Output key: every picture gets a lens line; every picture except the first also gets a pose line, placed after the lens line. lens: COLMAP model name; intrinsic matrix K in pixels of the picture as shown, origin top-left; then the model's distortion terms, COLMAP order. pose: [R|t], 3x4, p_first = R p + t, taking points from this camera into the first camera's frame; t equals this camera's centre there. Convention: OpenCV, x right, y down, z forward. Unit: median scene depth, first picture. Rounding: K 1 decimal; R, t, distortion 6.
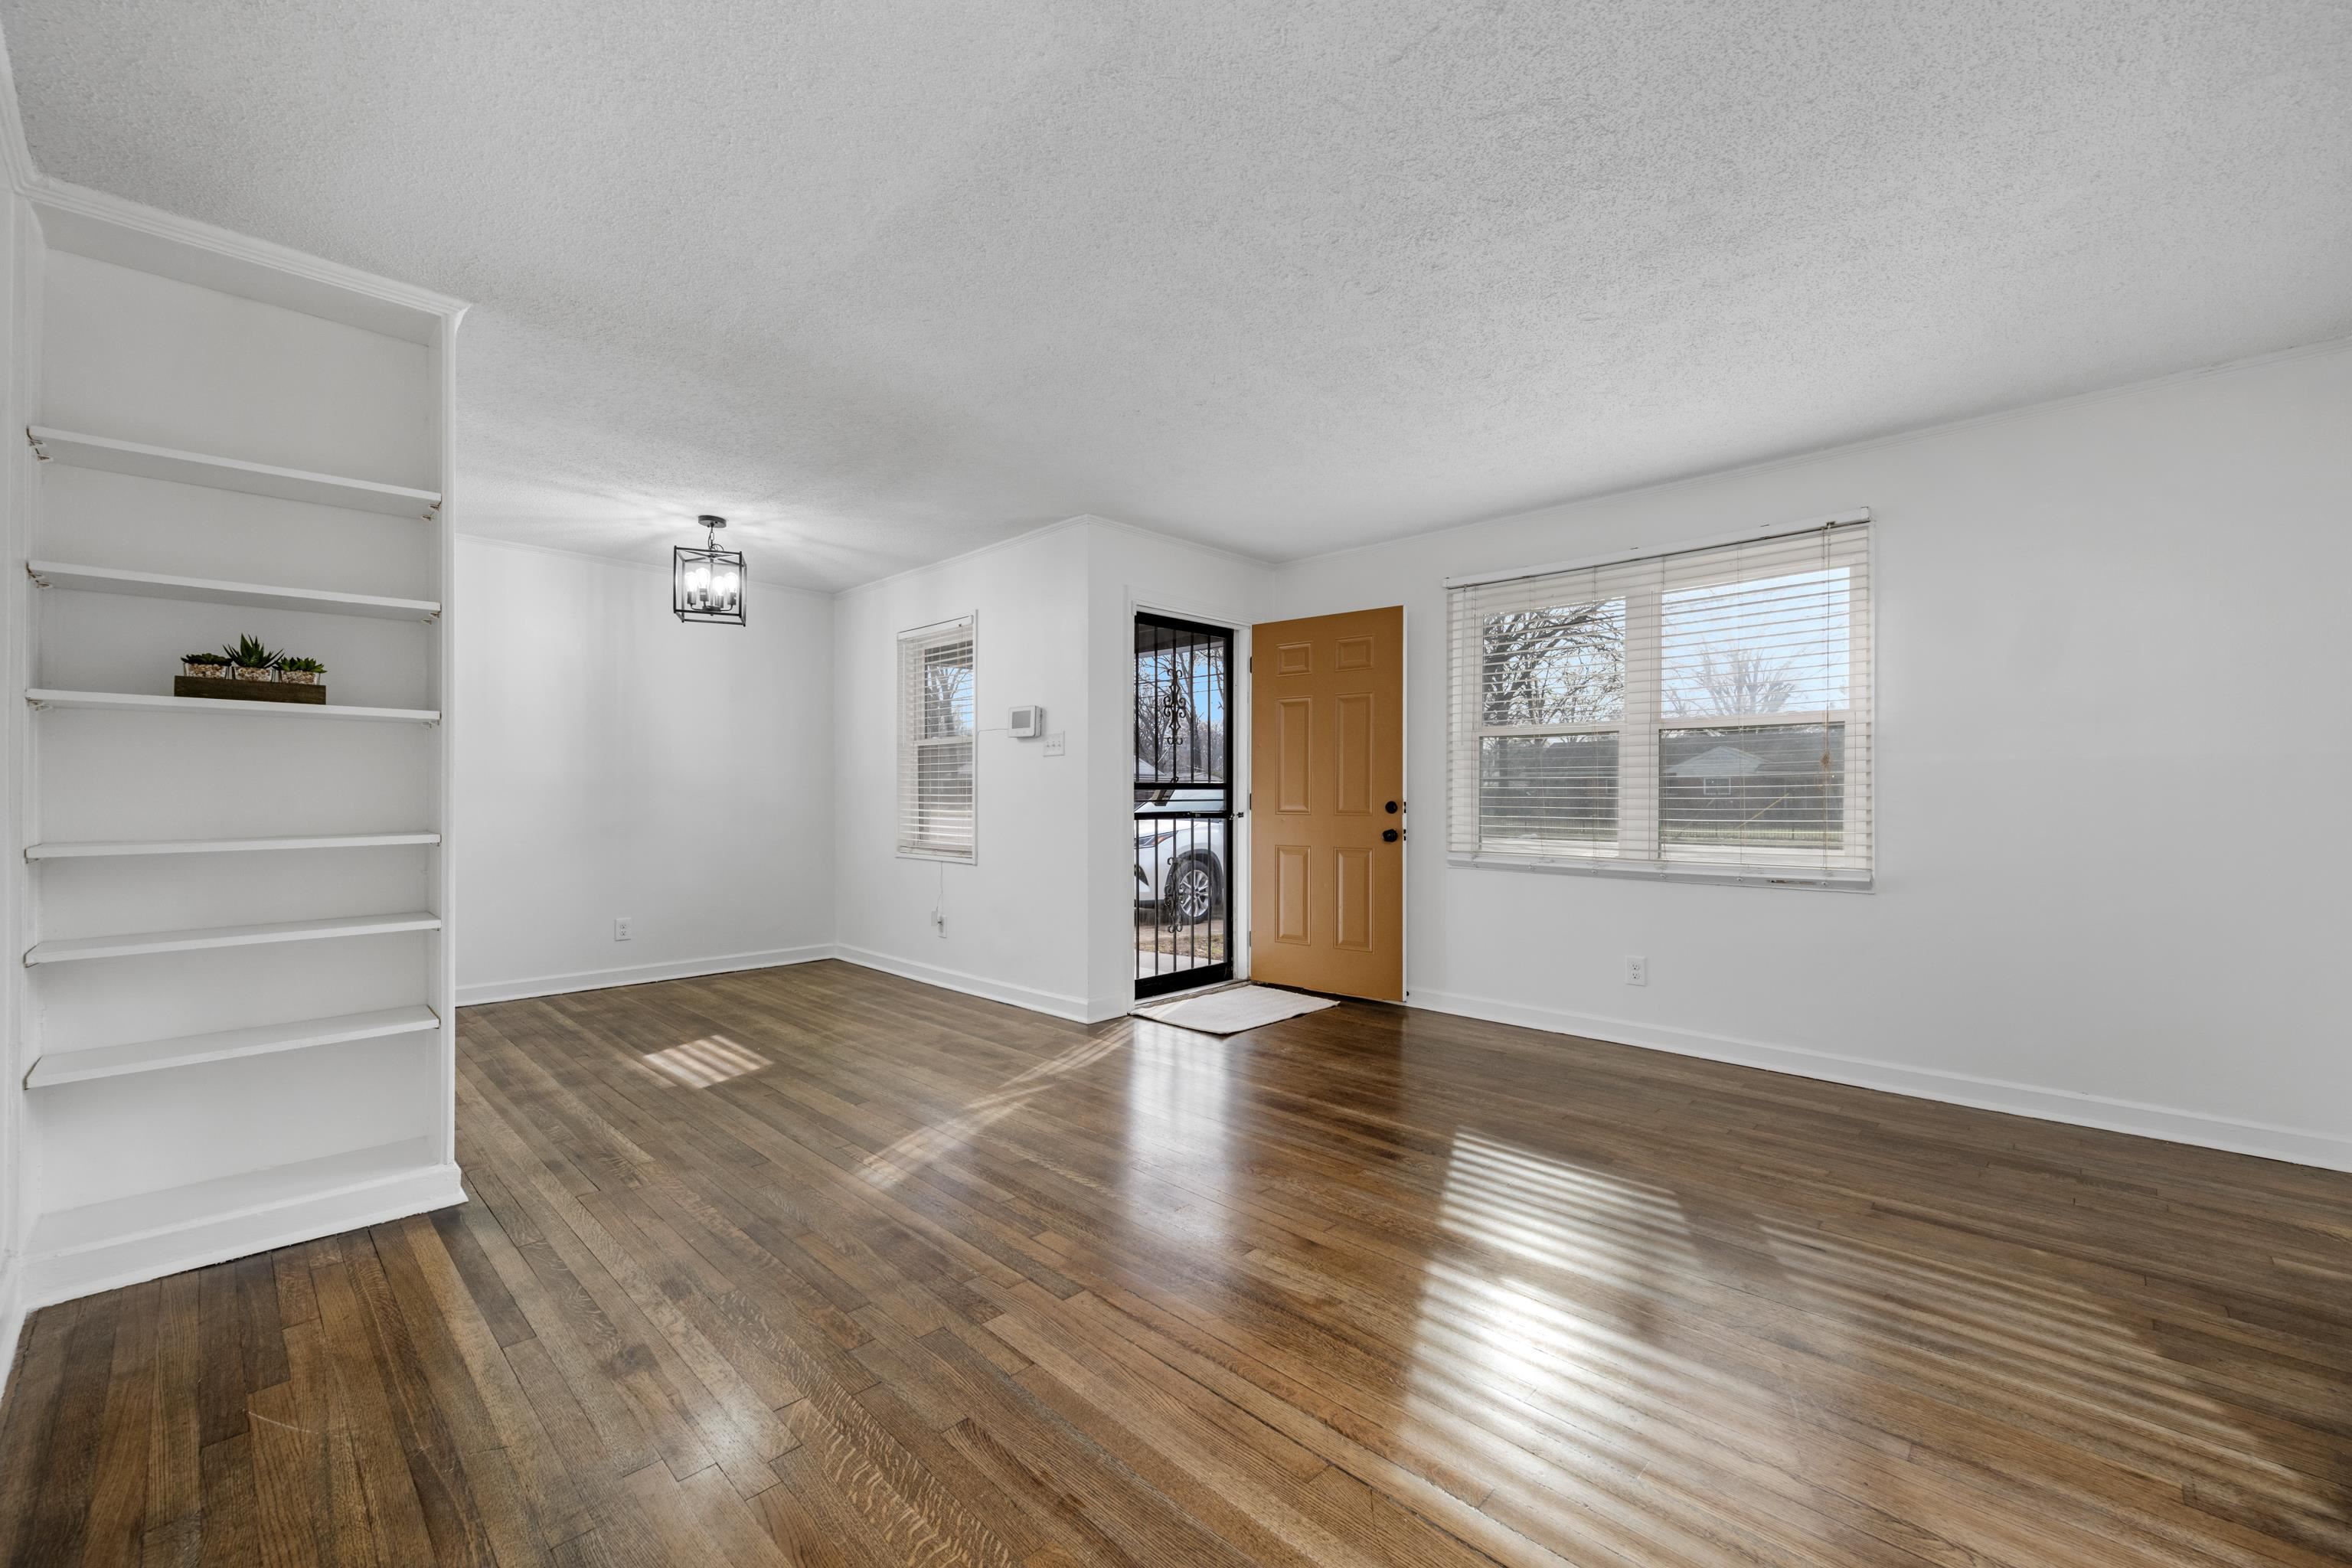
lens RADIAL K [[1003.3, 0, 1169.6], [0, 1003.3, 789.1], [0, 0, 1]] dist [0.000437, 0.000072]
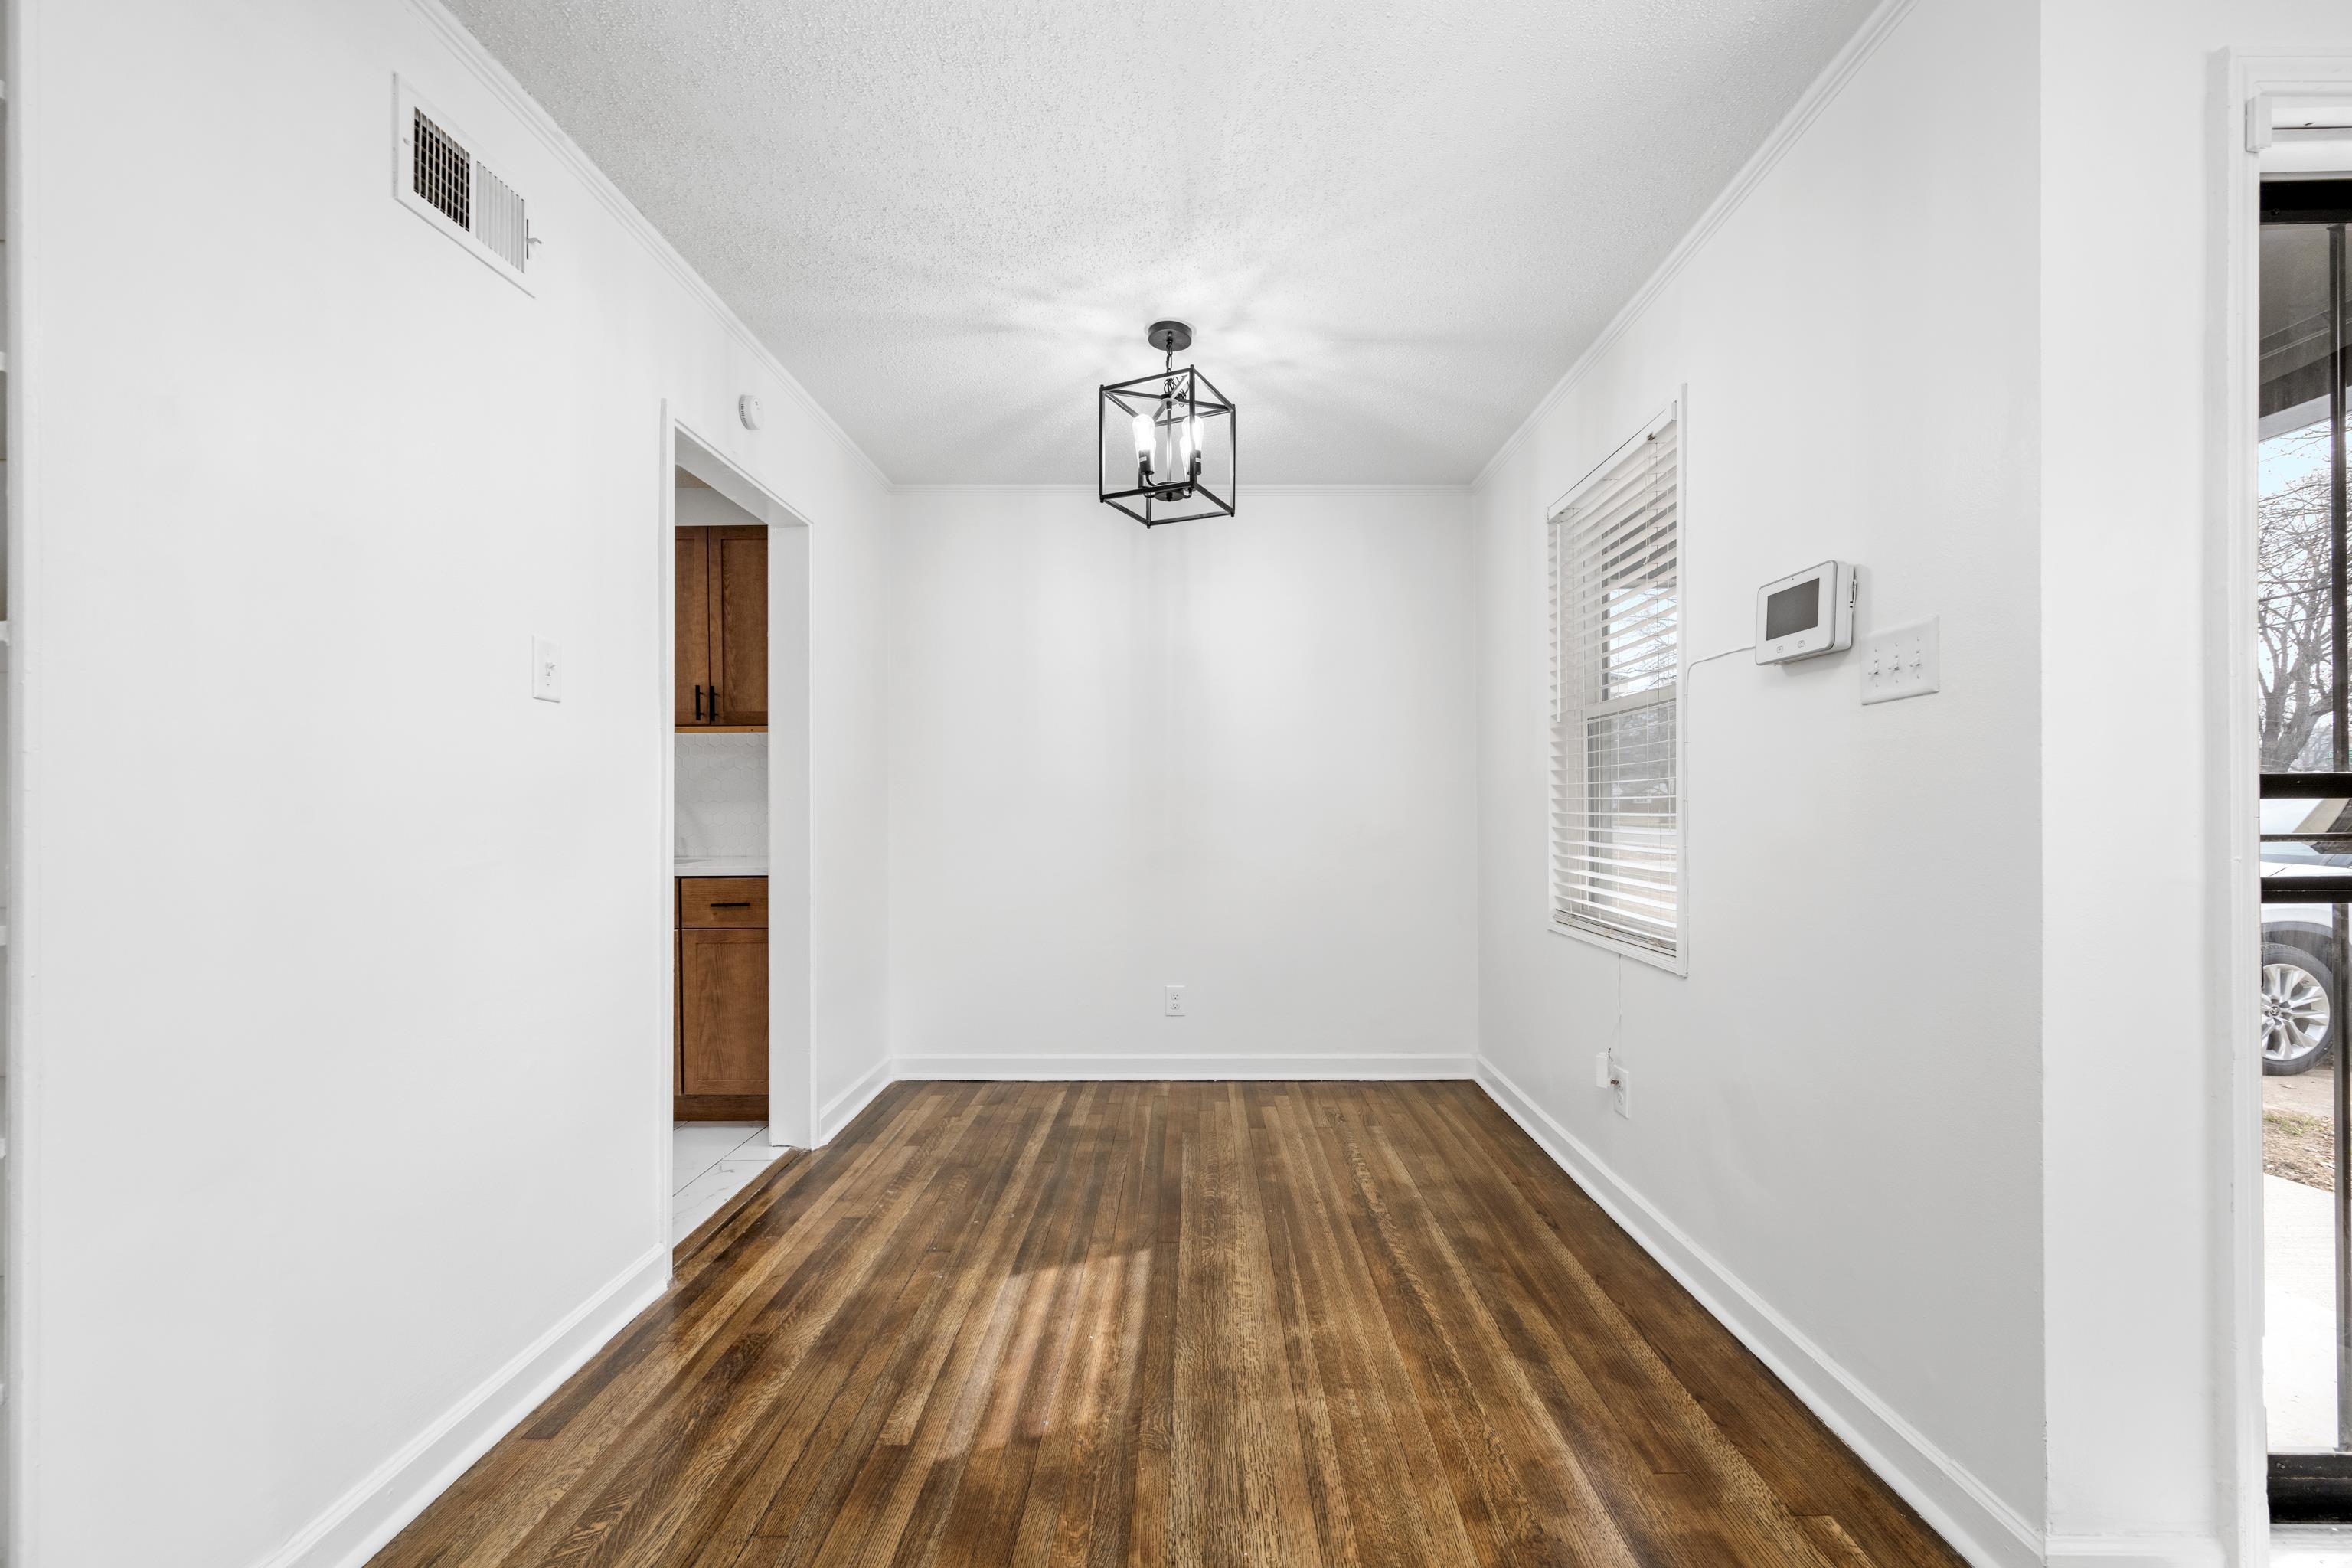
lens RADIAL K [[976.2, 0, 1206.0], [0, 976.2, 808.7], [0, 0, 1]] dist [-0.000050, -0.000205]
pose [[0.728041, -0.005860, -0.685509, -0.079554], [0.007771, 0.999970, -0.000295, 0.002472], [0.685490, -0.005112, 0.728064, 0.776012]]
